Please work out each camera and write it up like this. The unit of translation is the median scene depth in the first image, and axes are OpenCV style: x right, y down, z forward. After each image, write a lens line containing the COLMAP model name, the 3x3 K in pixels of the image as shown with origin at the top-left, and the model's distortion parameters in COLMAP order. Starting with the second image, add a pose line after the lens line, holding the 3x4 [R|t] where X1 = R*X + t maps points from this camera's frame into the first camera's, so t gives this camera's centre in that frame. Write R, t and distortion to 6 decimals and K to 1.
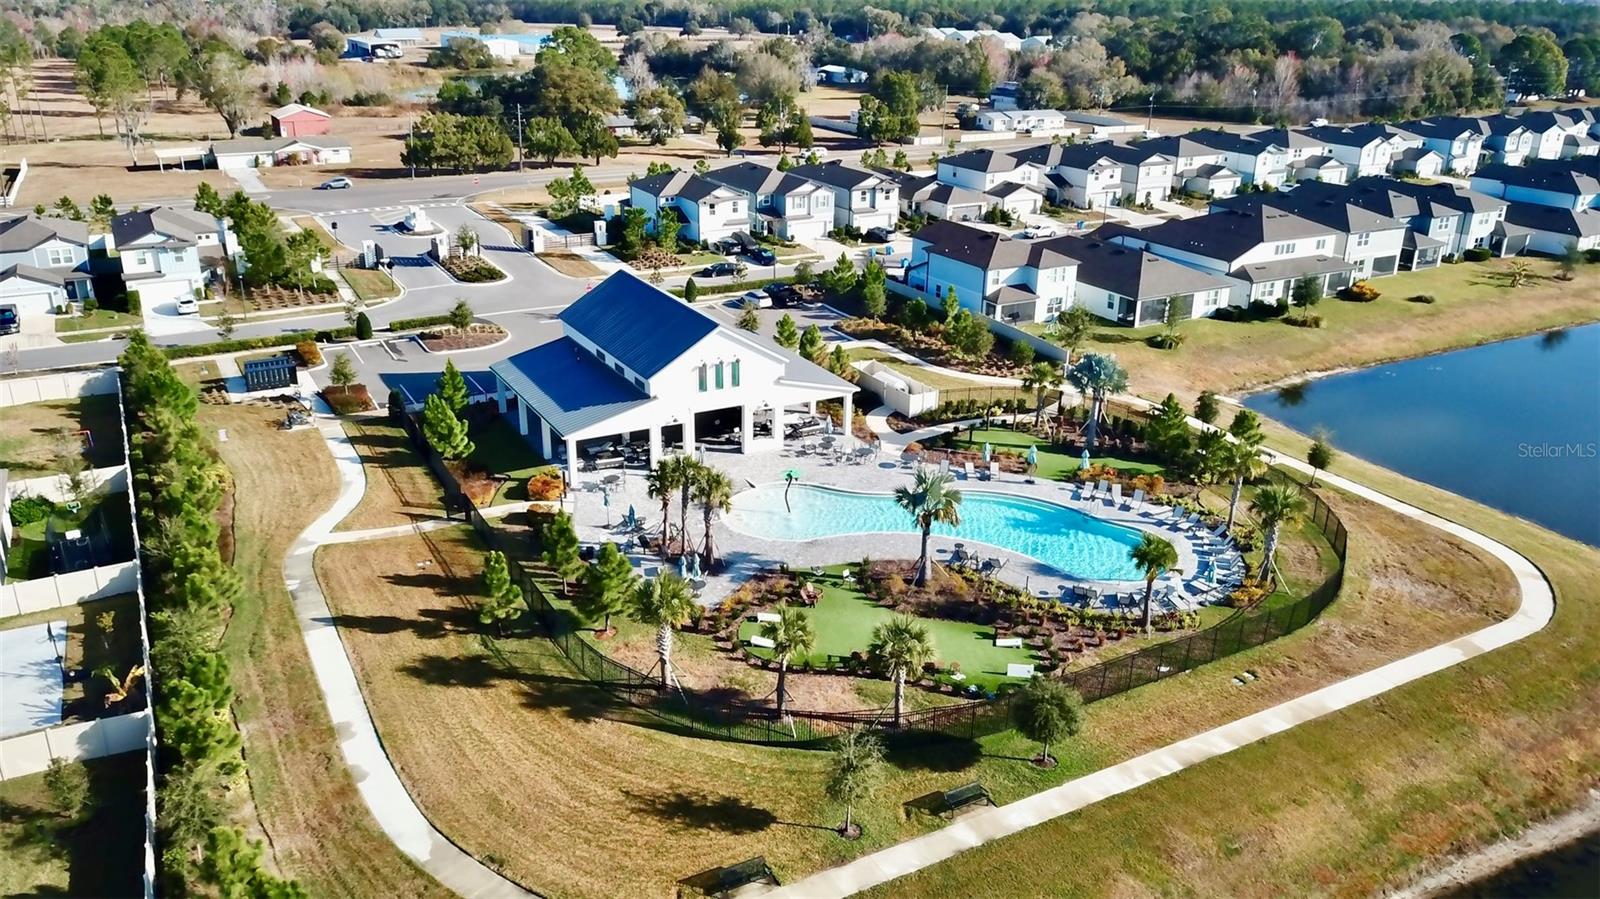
lens RADIAL K [[1219.2, 0, 798.5], [0, 1219.2, 445.7], [0, 0, 1]] dist [0.017393, -0.015561]
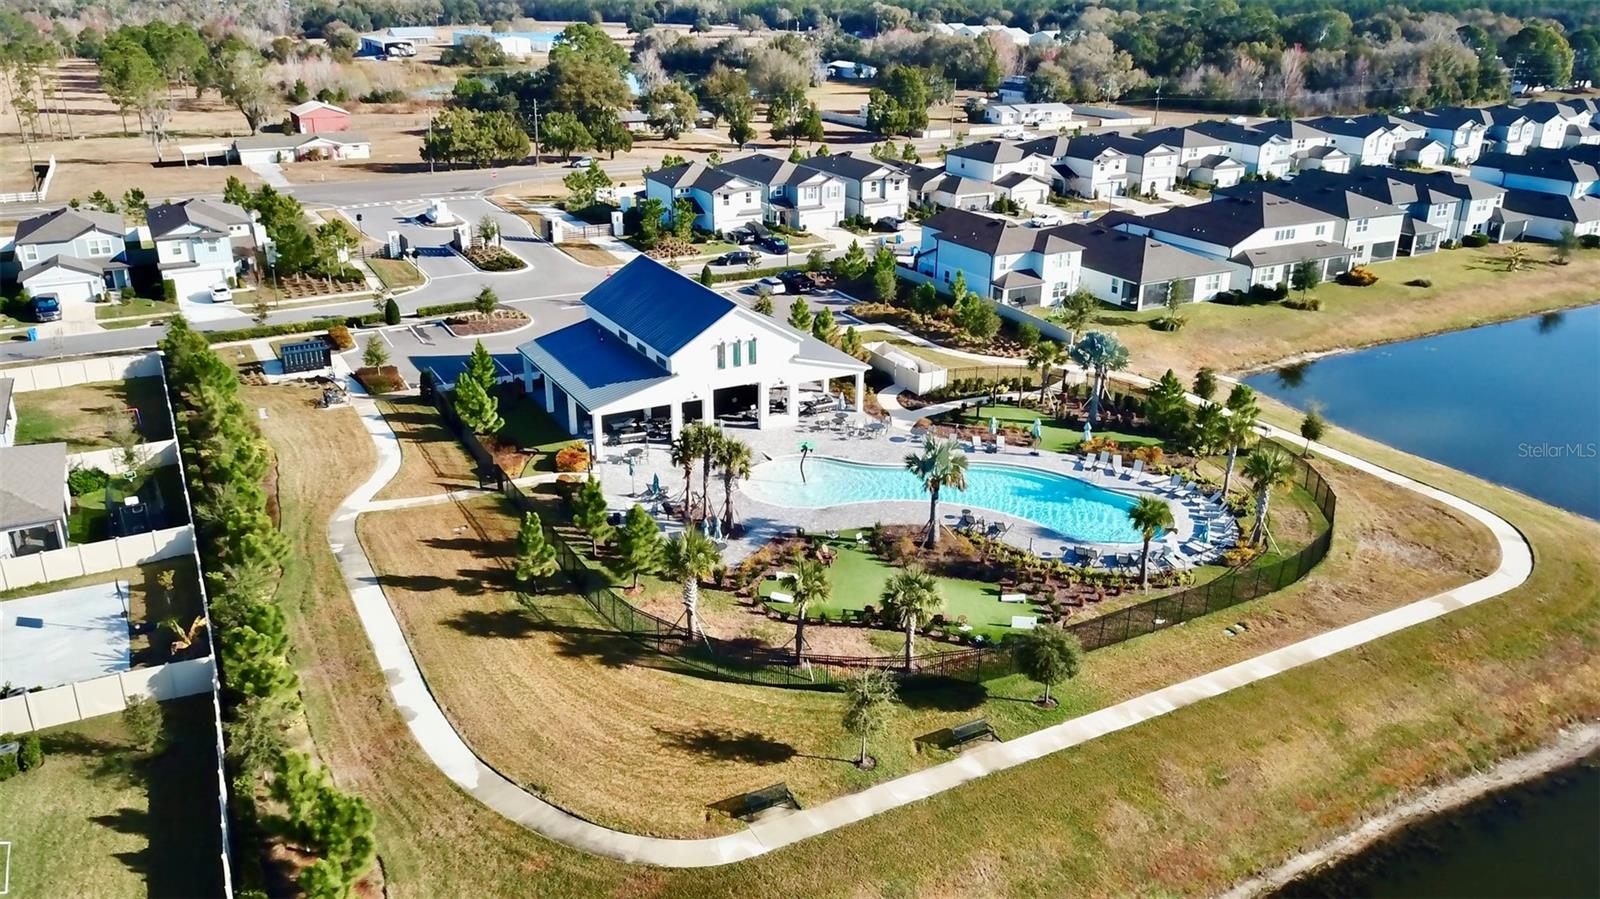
lens RADIAL K [[1219.2, 0, 799.2], [0, 1219.2, 442.7], [0, 0, 1]] dist [0.017393, -0.015561]
pose [[0.999965, -0.003239, -0.007676, -0.003892], [0.003240, 0.999995, 0.000170, 0.018838], [0.007675, -0.000195, 0.999971, -0.045963]]
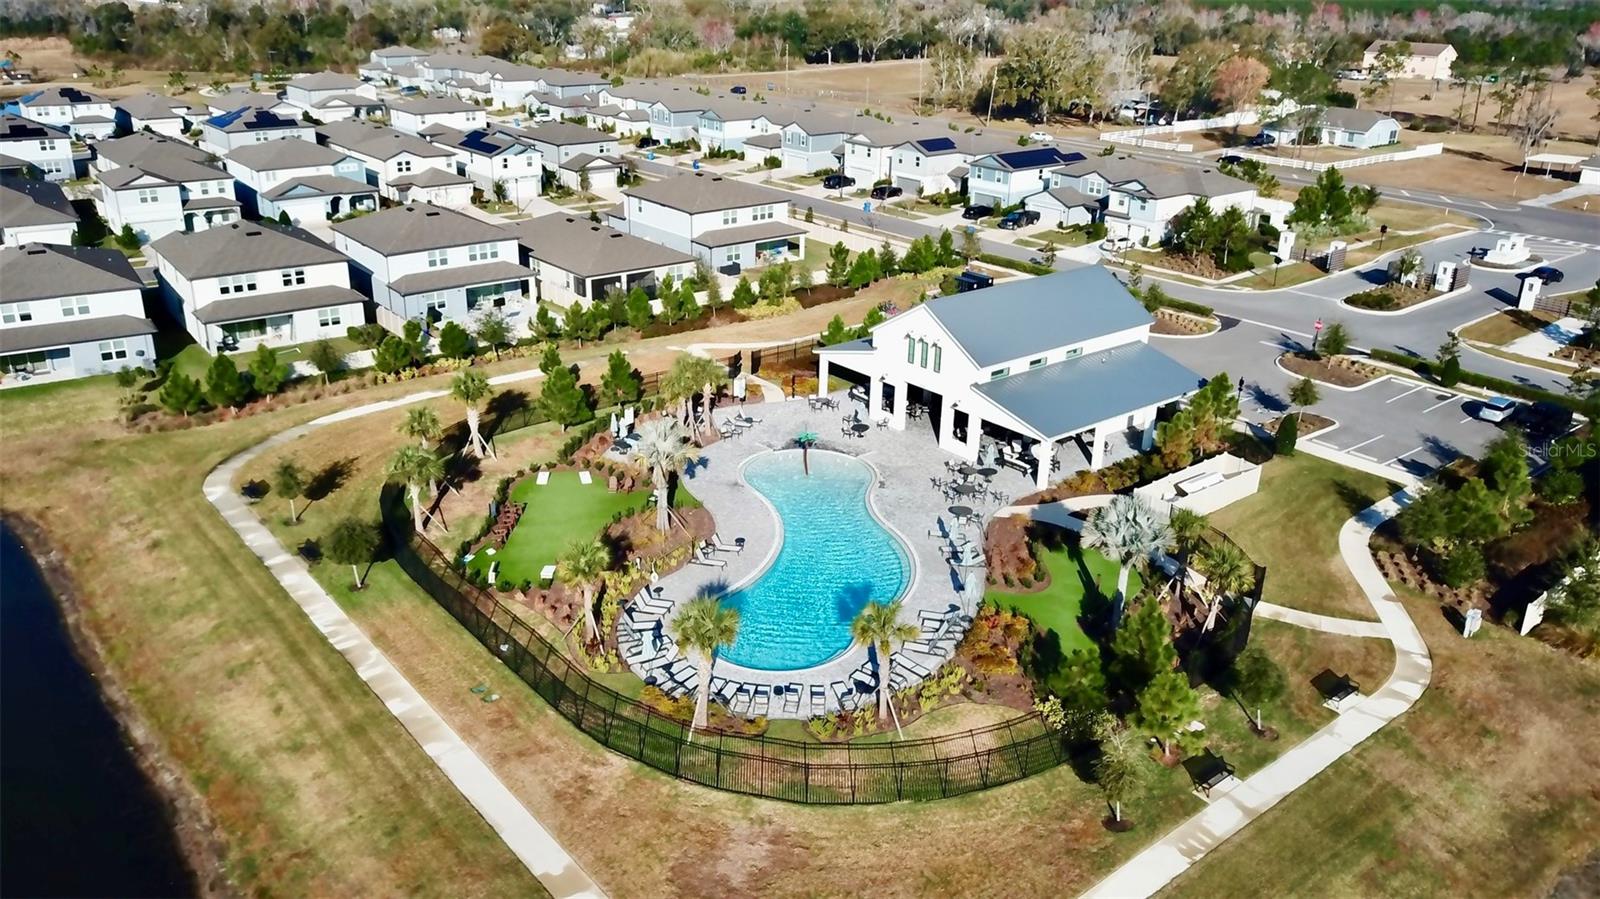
lens RADIAL K [[1219.2, 0, 796.9], [0, 1219.2, 450.9], [0, 0, 1]] dist [0.017393, -0.015561]
pose [[0.185000, 0.364561, -0.912617, 0.845974], [-0.366570, 0.887223, 0.280108, -0.227078], [0.911812, 0.282718, 0.297774, 0.630578]]
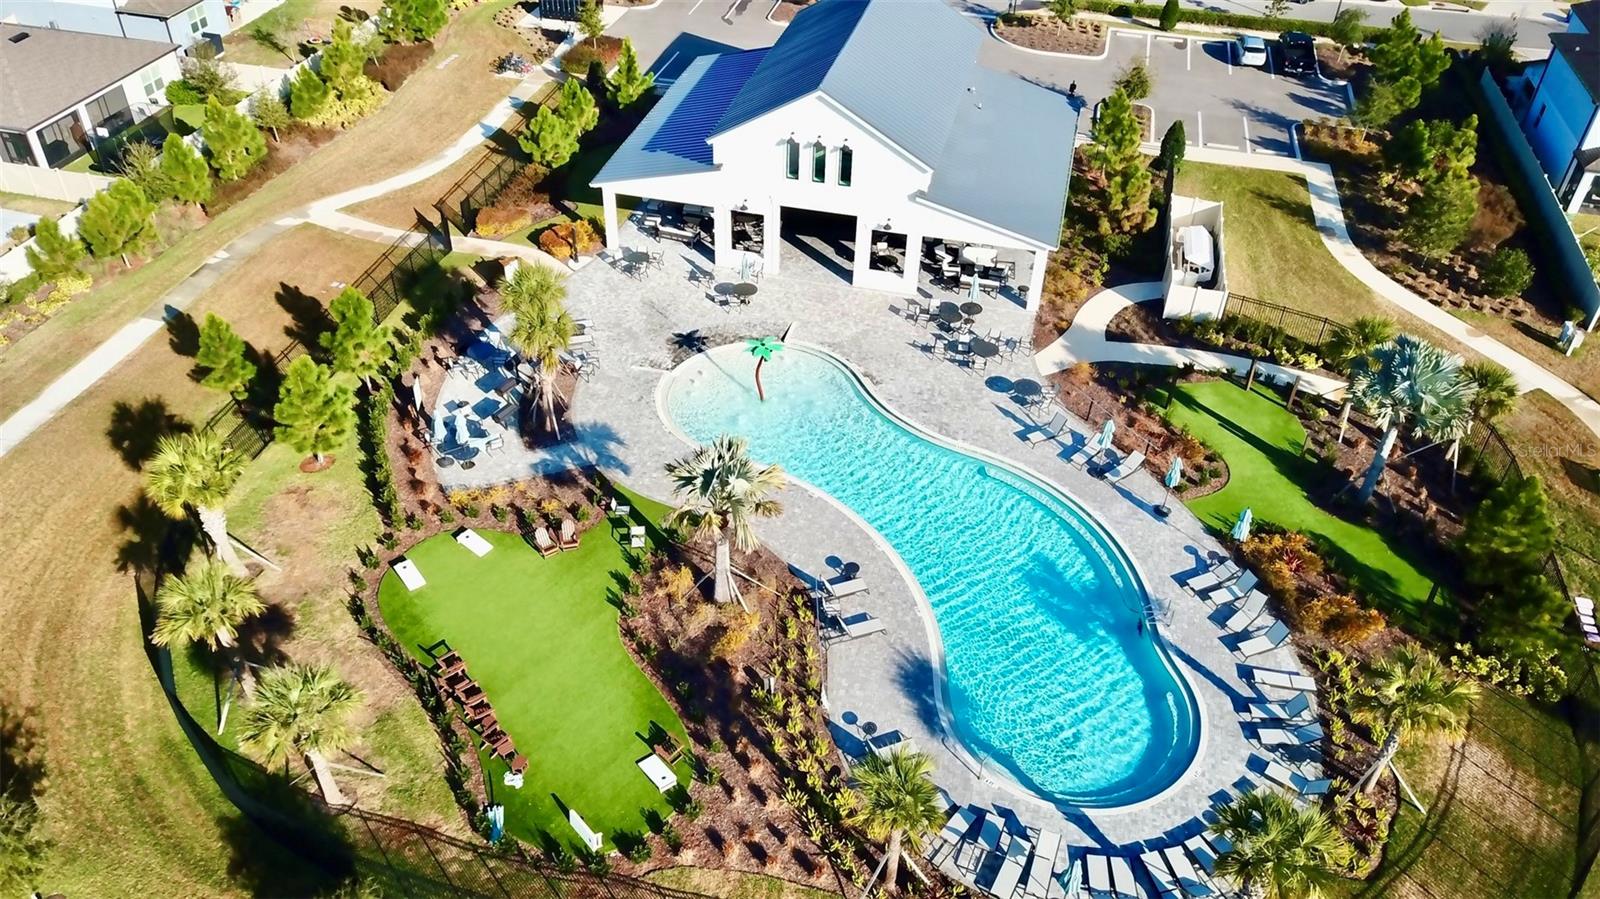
lens RADIAL K [[1219.2, 0, 789.3], [0, 1219.2, 461.5], [0, 0, 1]] dist [0.017393, -0.015561]
pose [[0.735806, 0.430194, -0.522994, 0.345905], [-0.257573, 0.892041, 0.371375, -0.156763], [0.626295, -0.138551, 0.767176, 0.446819]]
